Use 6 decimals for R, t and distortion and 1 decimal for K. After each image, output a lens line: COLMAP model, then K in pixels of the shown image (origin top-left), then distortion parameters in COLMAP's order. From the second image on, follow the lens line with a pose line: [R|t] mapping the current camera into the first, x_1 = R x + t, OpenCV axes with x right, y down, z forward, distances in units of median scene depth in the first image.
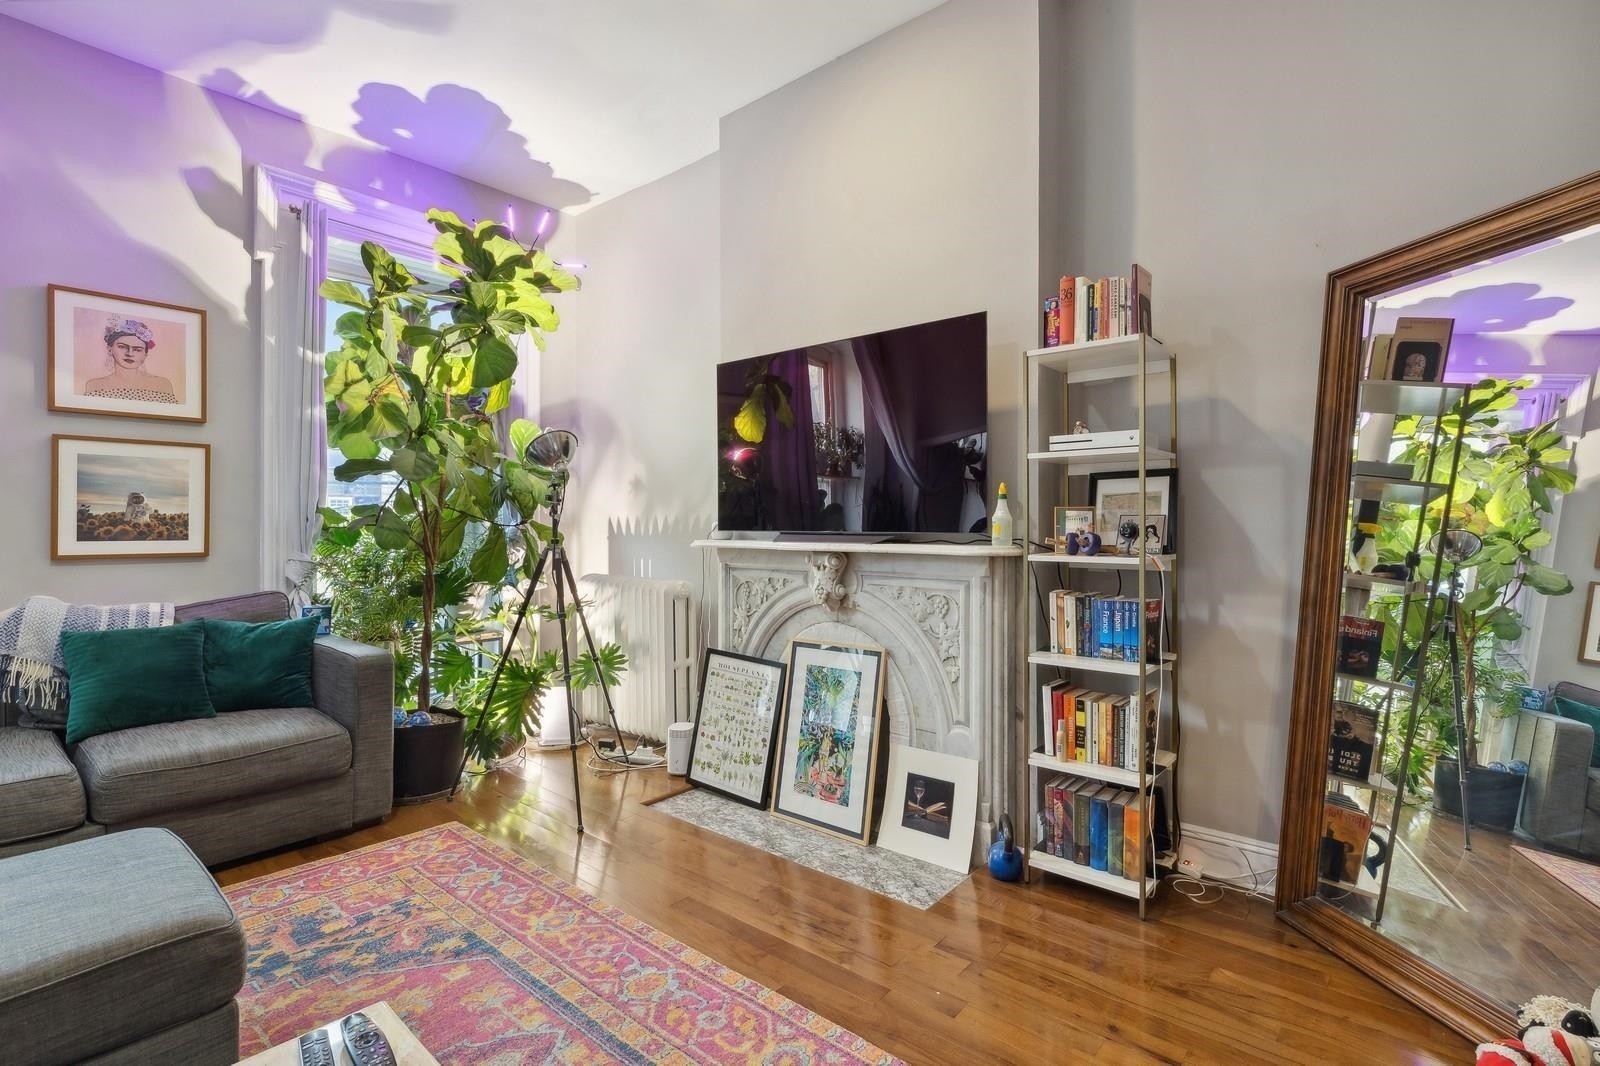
lens RADIAL K [[764.8, 0, 808.2], [0, 764.8, 527.2], [0, 0, 1]] dist [-0.001735, 0.000487]
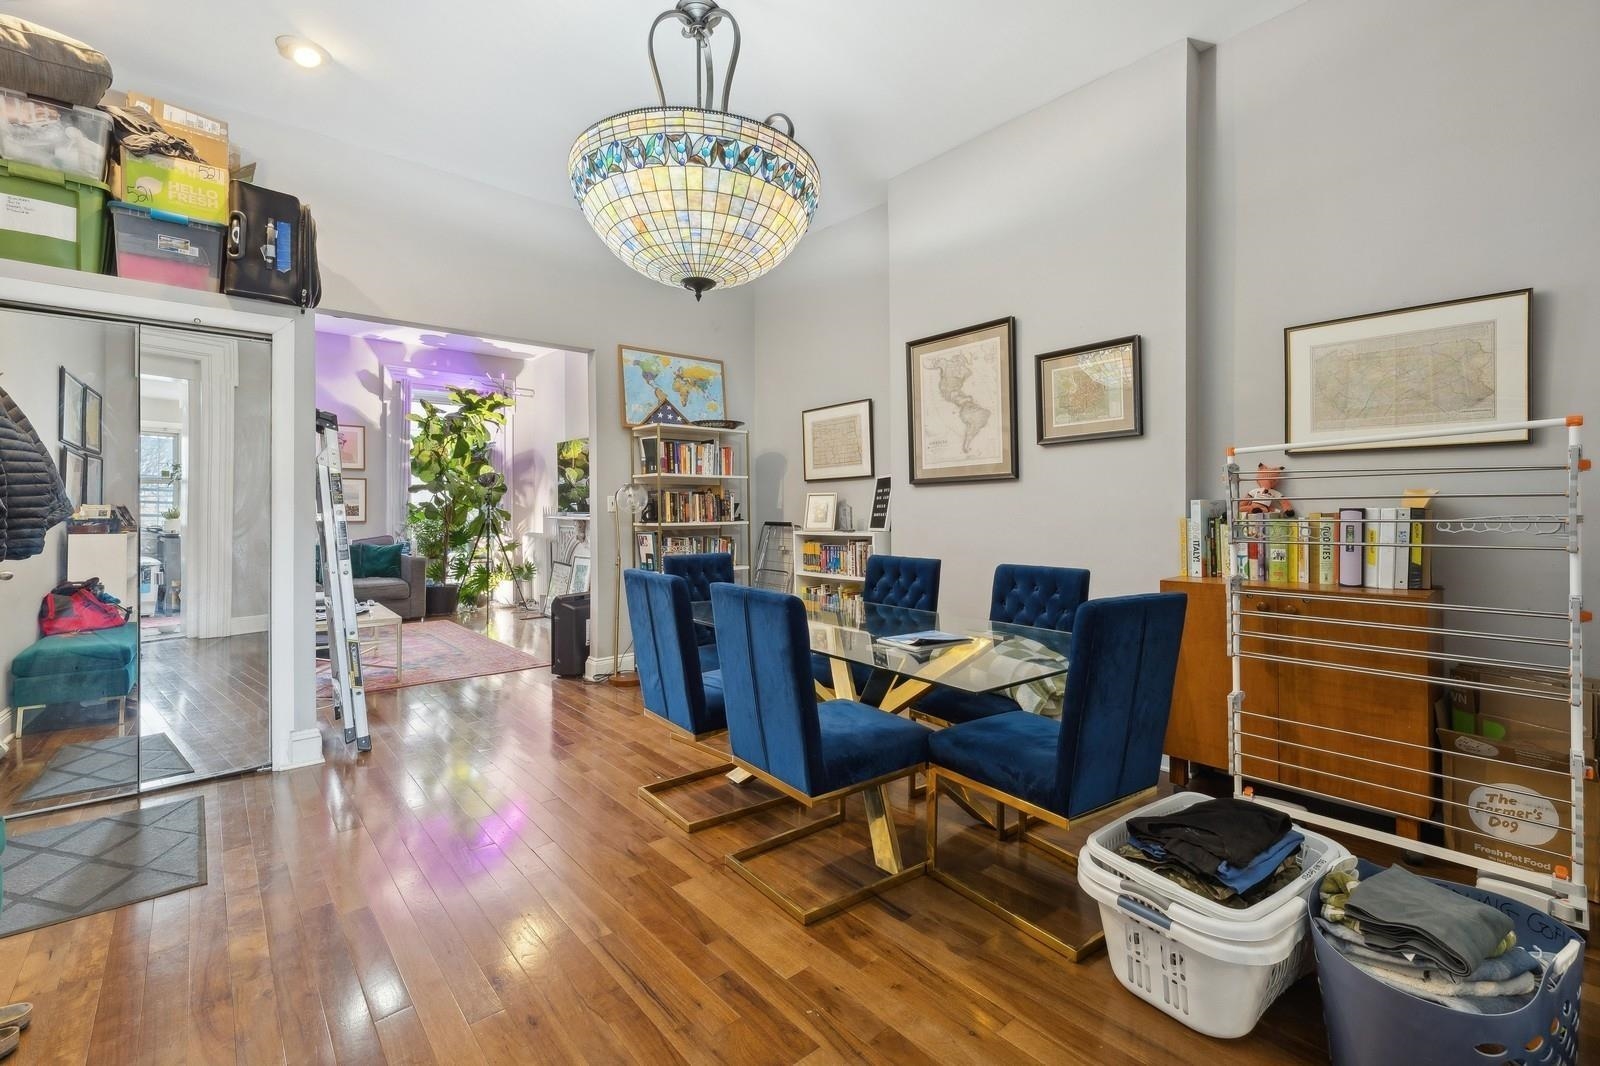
lens RADIAL K [[694.4, 0, 807.7], [0, 694.4, 517.8], [0, 0, 1]] dist [-0.002223, 0.000131]
pose [[0.989916, -0.002417, -0.141634, 0.960799], [0.002906, 0.999991, 0.003247, 0.019008], [0.141625, -0.003626, 0.989914, -1.040074]]
